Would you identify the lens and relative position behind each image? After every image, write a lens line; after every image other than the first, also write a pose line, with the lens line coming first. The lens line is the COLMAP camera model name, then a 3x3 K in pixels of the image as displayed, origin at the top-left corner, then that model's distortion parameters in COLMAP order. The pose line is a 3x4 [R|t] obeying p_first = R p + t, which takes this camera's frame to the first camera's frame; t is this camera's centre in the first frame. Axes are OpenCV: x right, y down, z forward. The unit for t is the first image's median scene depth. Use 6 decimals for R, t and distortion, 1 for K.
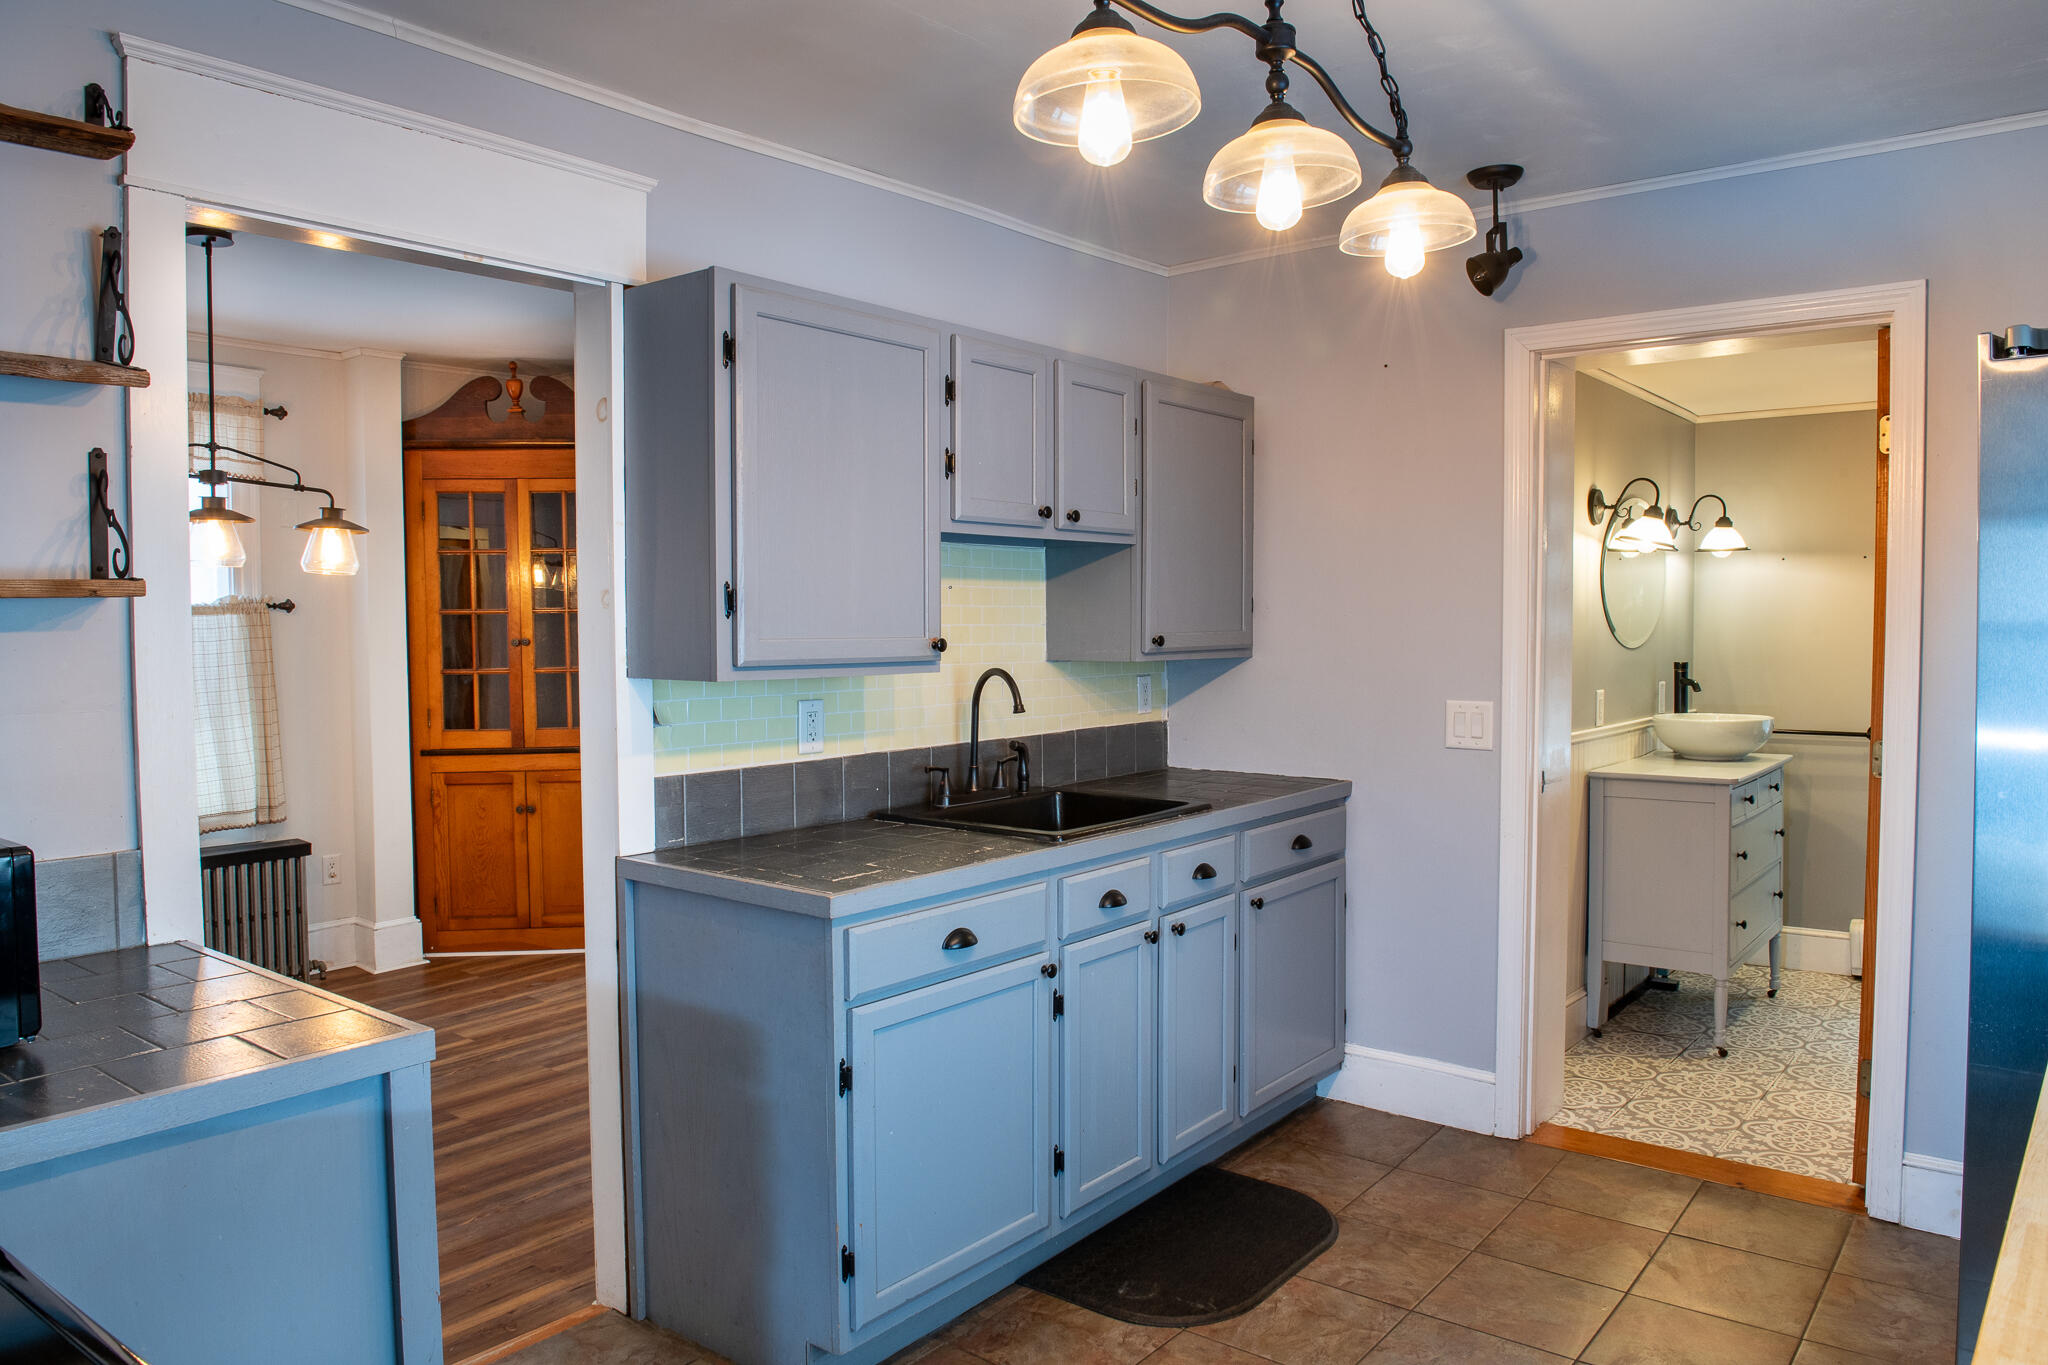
lens RADIAL K [[1394.2, 0, 1024.3], [0, 1394.2, 676.1], [0, 0, 1]] dist [-0.052021, -0.001657]
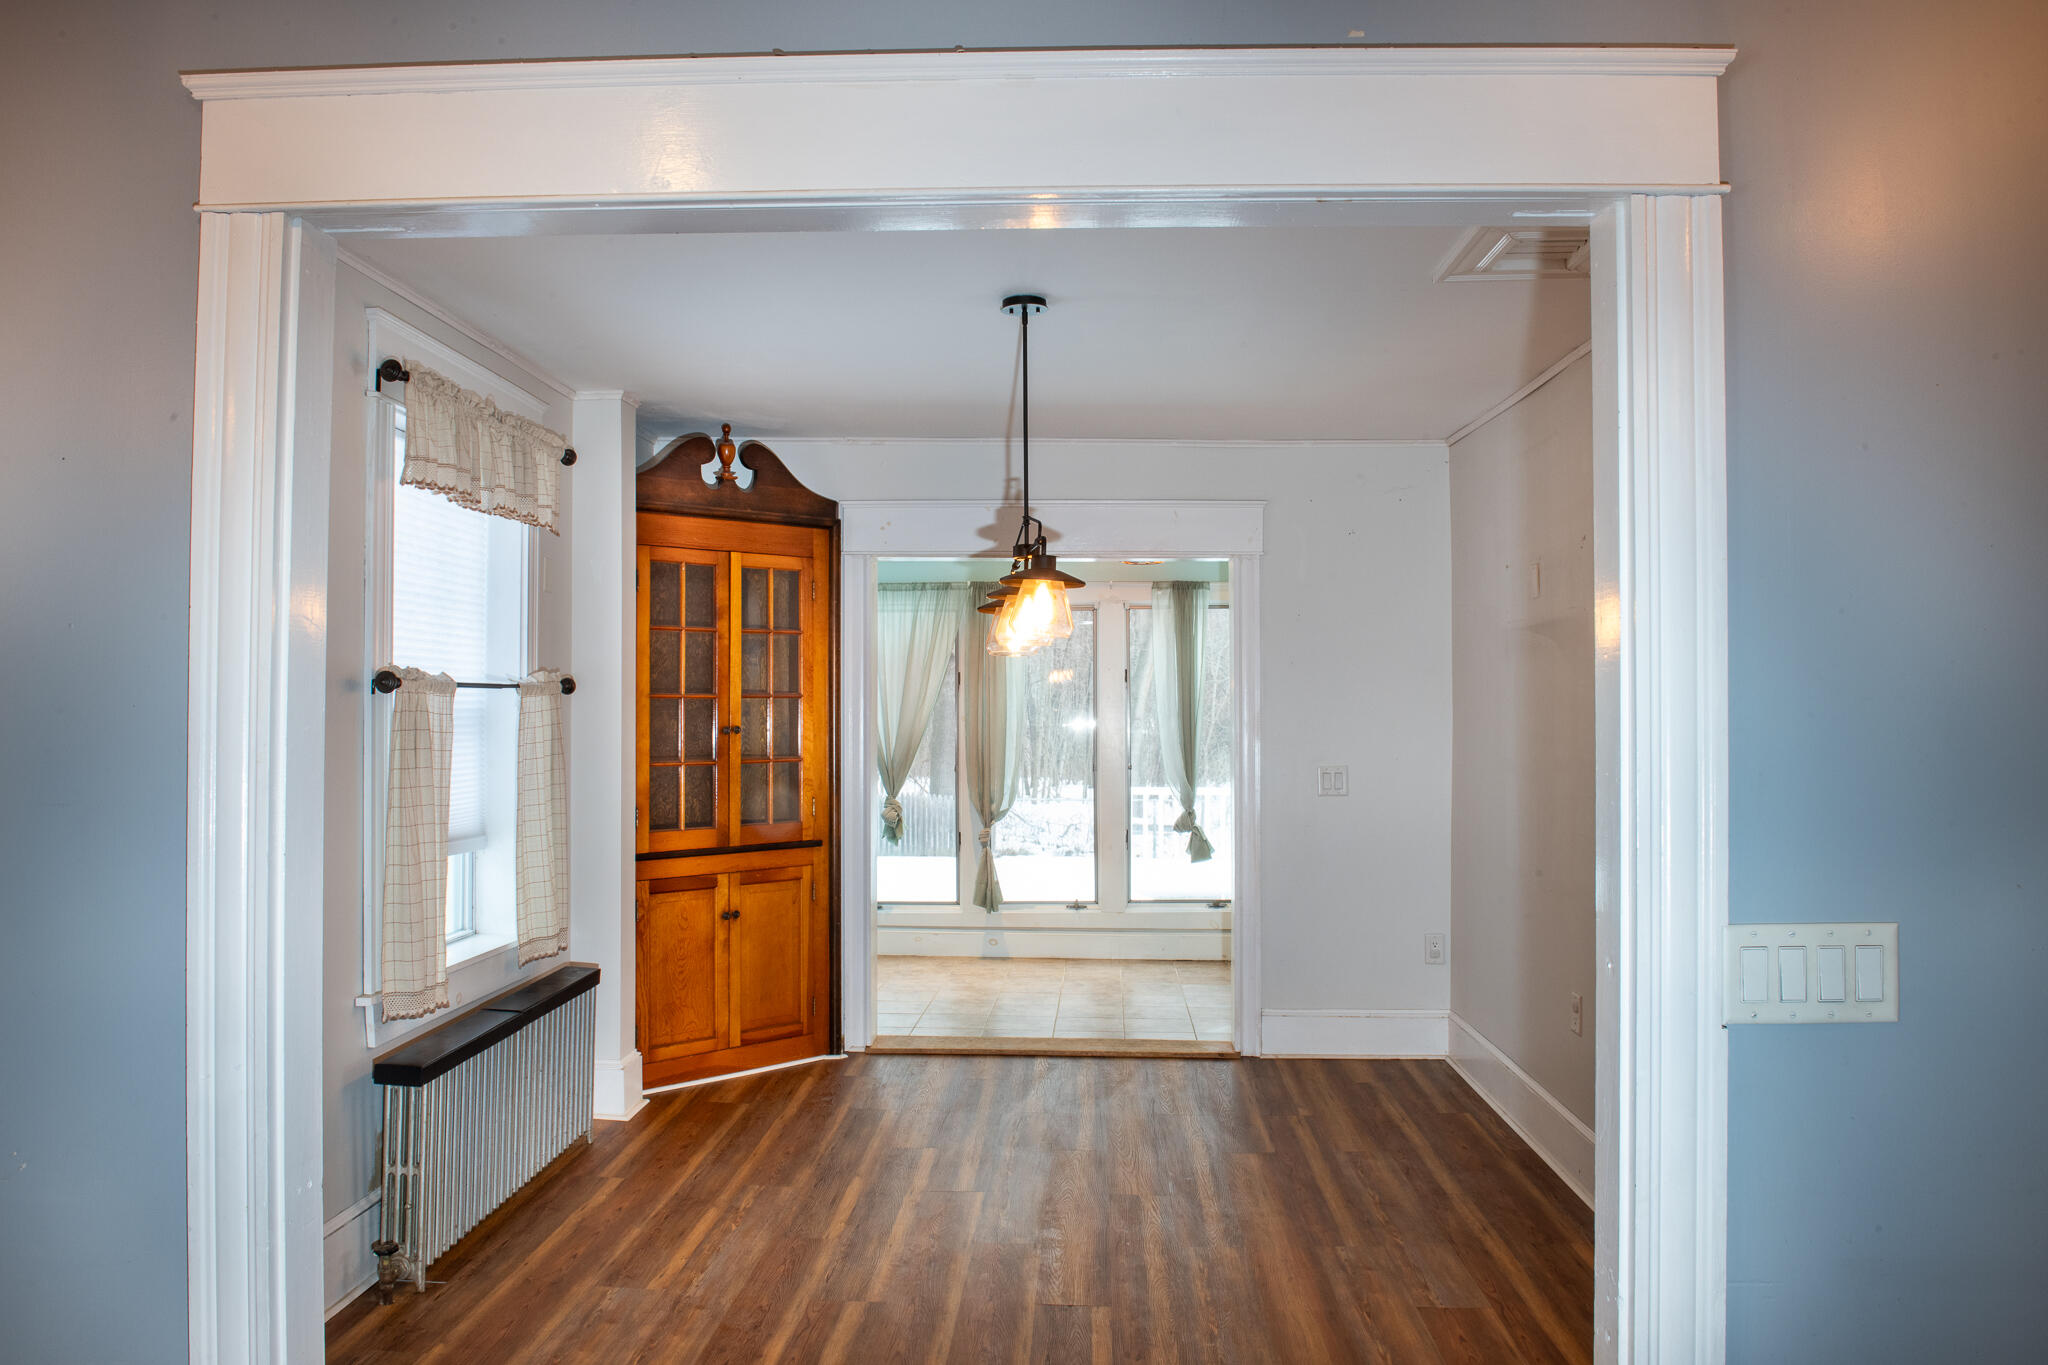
lens RADIAL K [[1394.2, 0, 1030.1], [0, 1394.2, 680.0], [0, 0, 1]] dist [-0.052021, -0.001657]
pose [[0.808581, 0.018895, 0.588082, -0.741535], [0.017844, 0.998237, -0.056607, -0.002135], [-0.588115, 0.056264, 0.806818, 0.145735]]
